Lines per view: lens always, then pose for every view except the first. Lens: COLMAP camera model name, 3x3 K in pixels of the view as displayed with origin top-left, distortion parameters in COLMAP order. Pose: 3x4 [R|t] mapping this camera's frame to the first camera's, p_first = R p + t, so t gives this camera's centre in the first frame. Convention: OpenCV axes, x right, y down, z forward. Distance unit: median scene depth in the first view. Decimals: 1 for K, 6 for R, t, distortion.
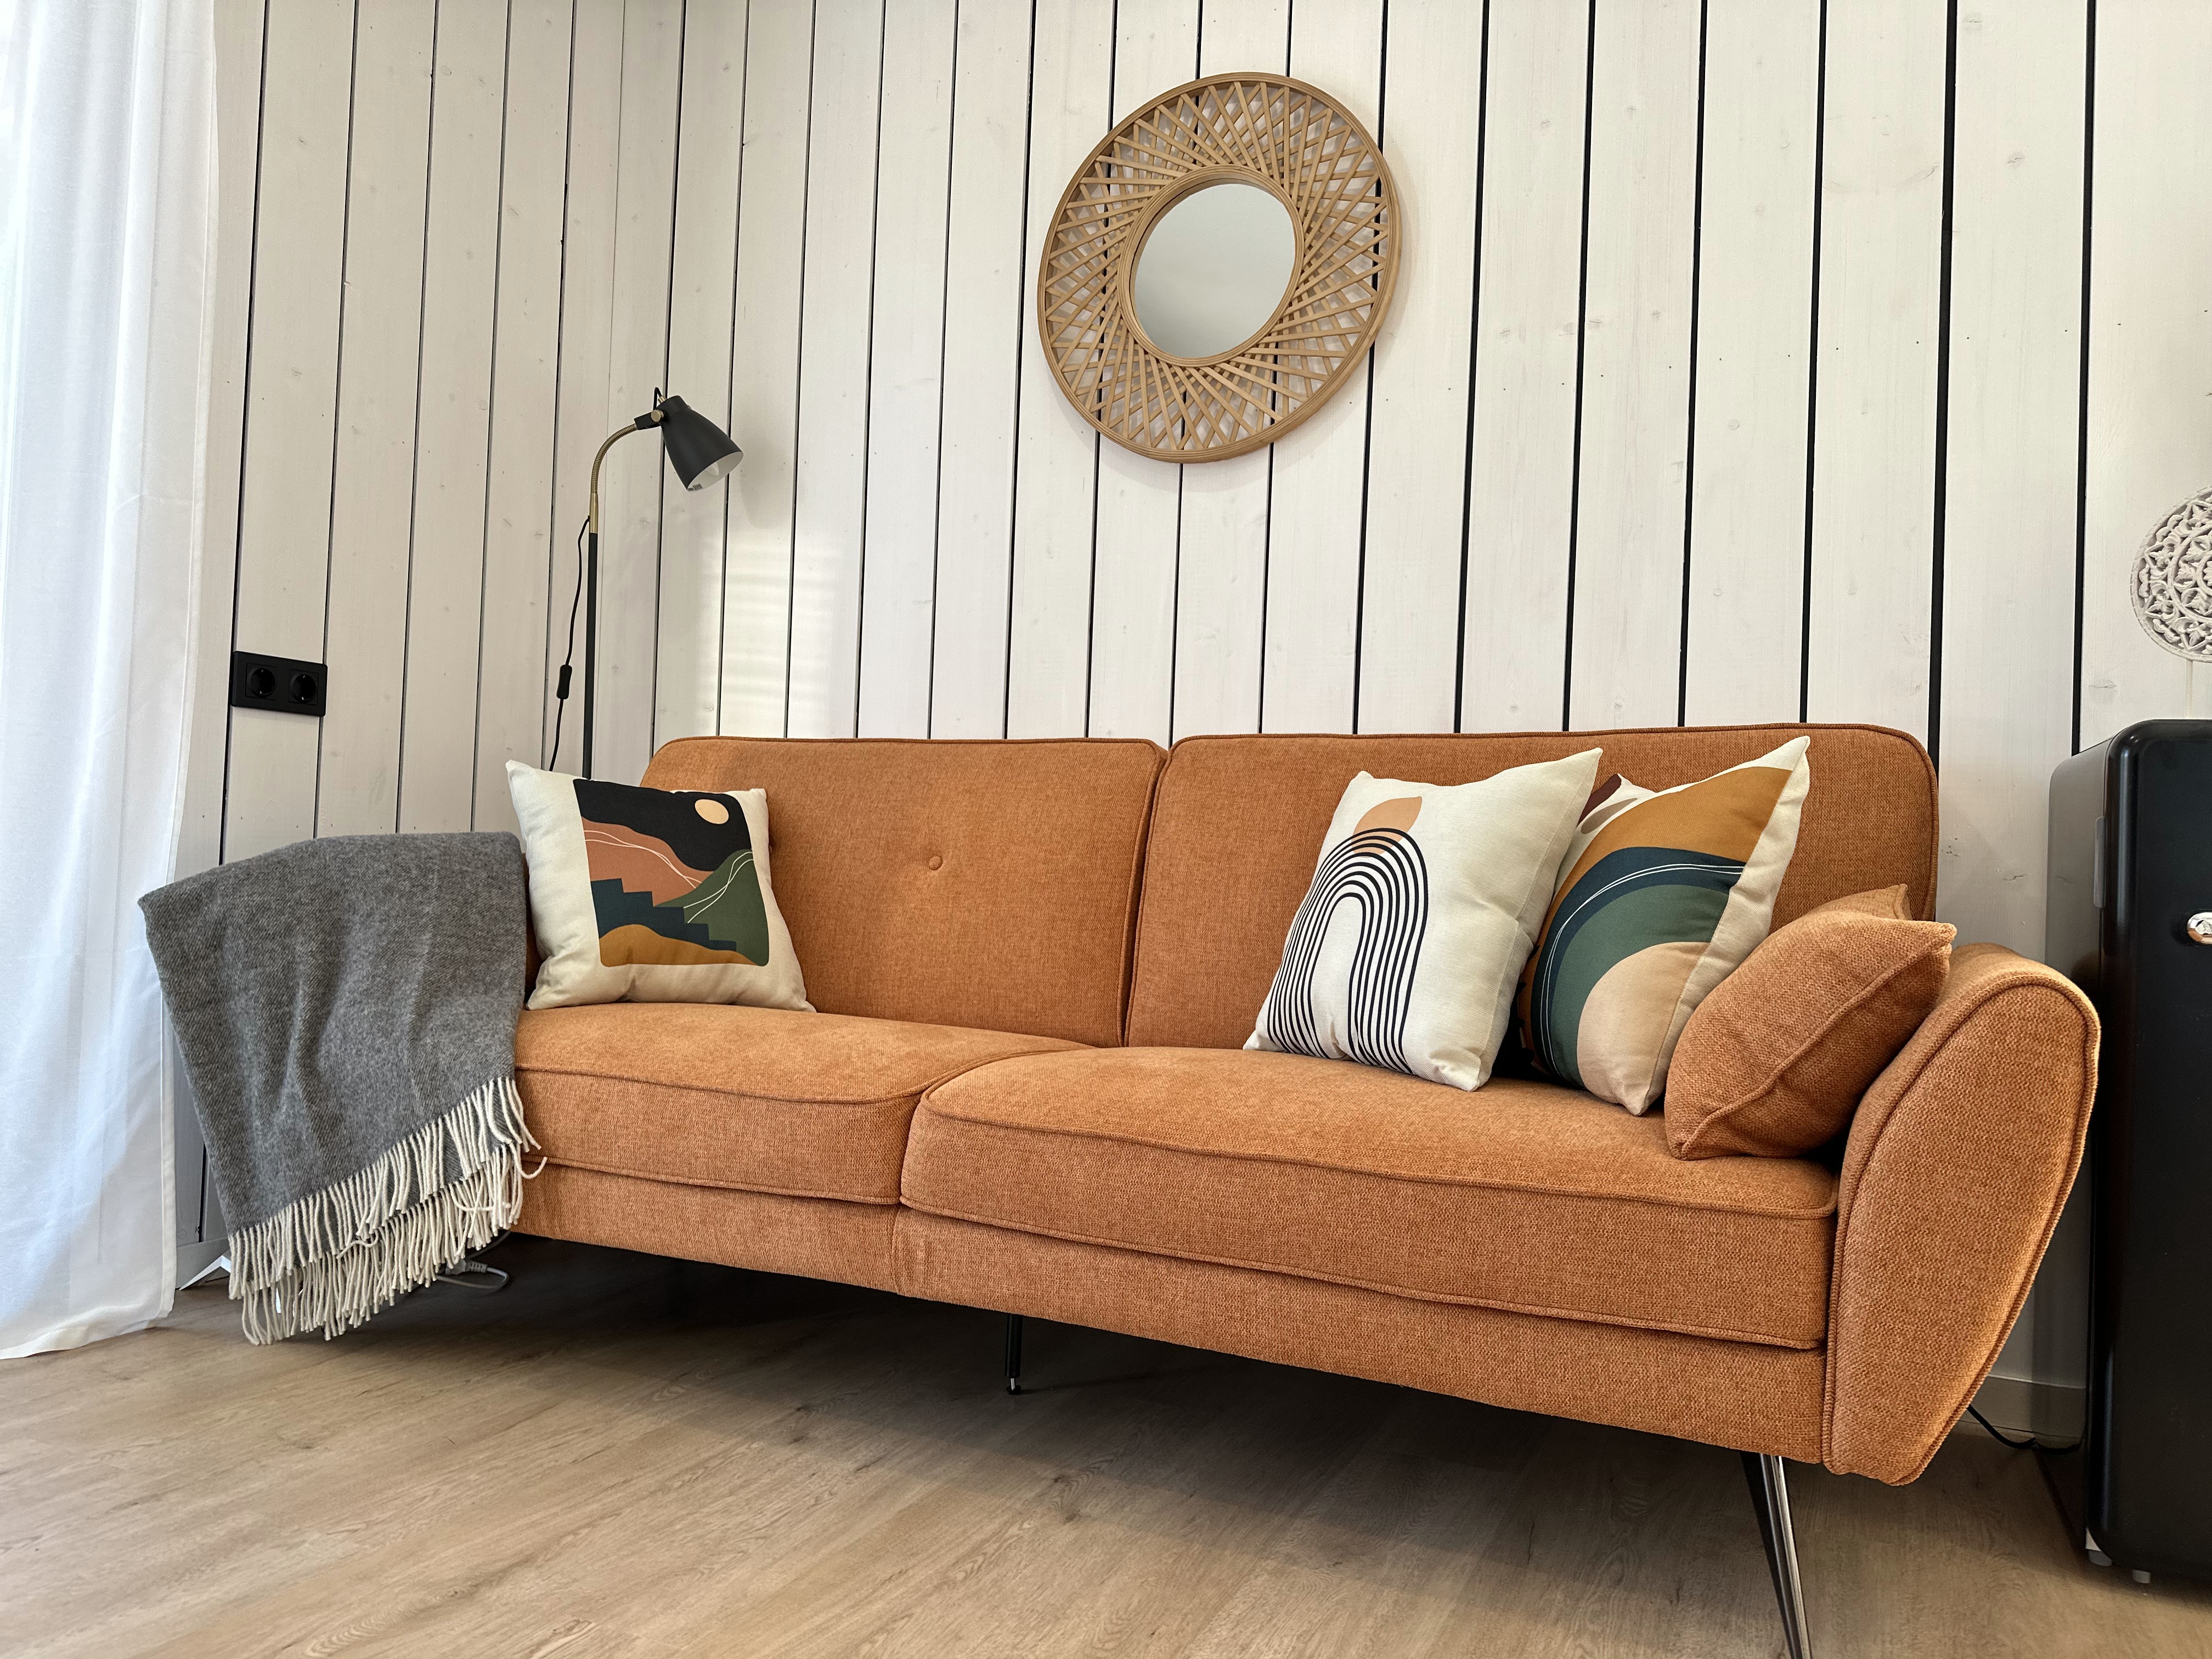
lens RADIAL K [[1566.6, 0, 1106.0], [0, 1566.6, 829.5], [0, 0, 1]] dist [-0.009117, -0.002134]
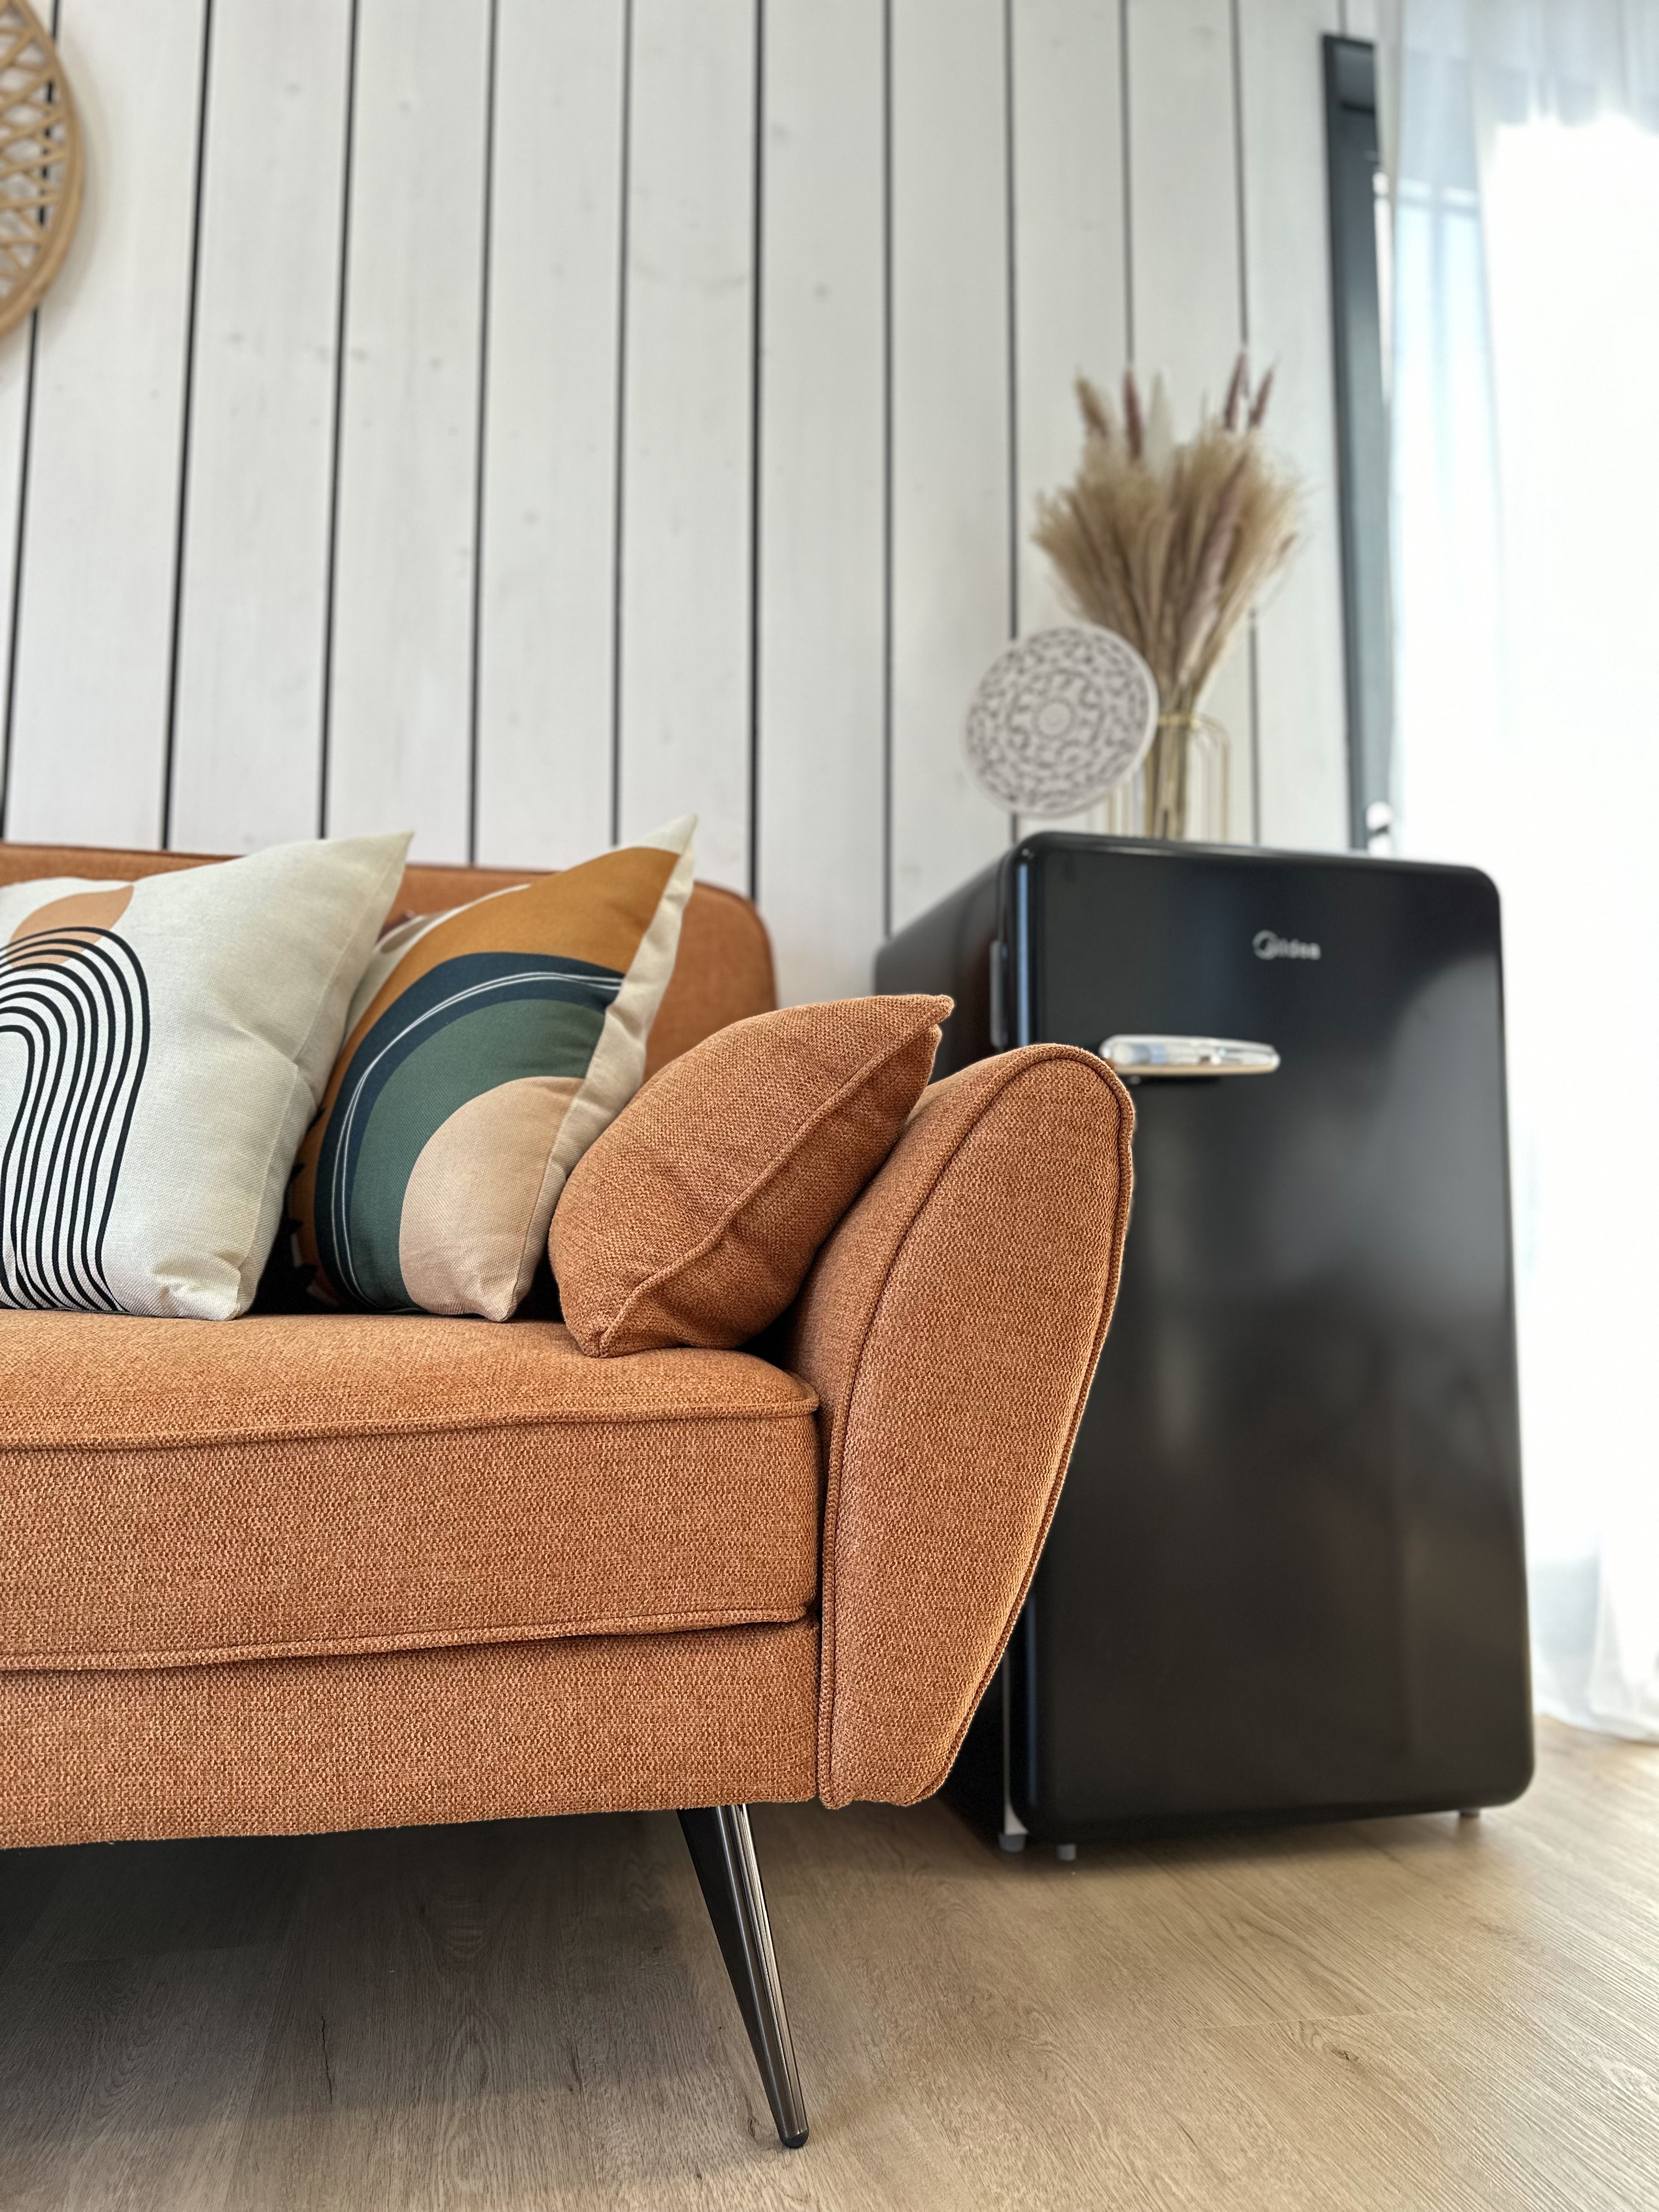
lens RADIAL K [[1601.4, 0, 832.5], [0, 1601.4, 1083.9], [0, 0, 1]] dist [0.099899, -0.115407]
pose [[0.796256, 0.027298, 0.604343, 0.039188], [0.013248, 0.997955, -0.062533, 0.135889], [-0.604815, 0.057799, 0.794266, 0.394420]]
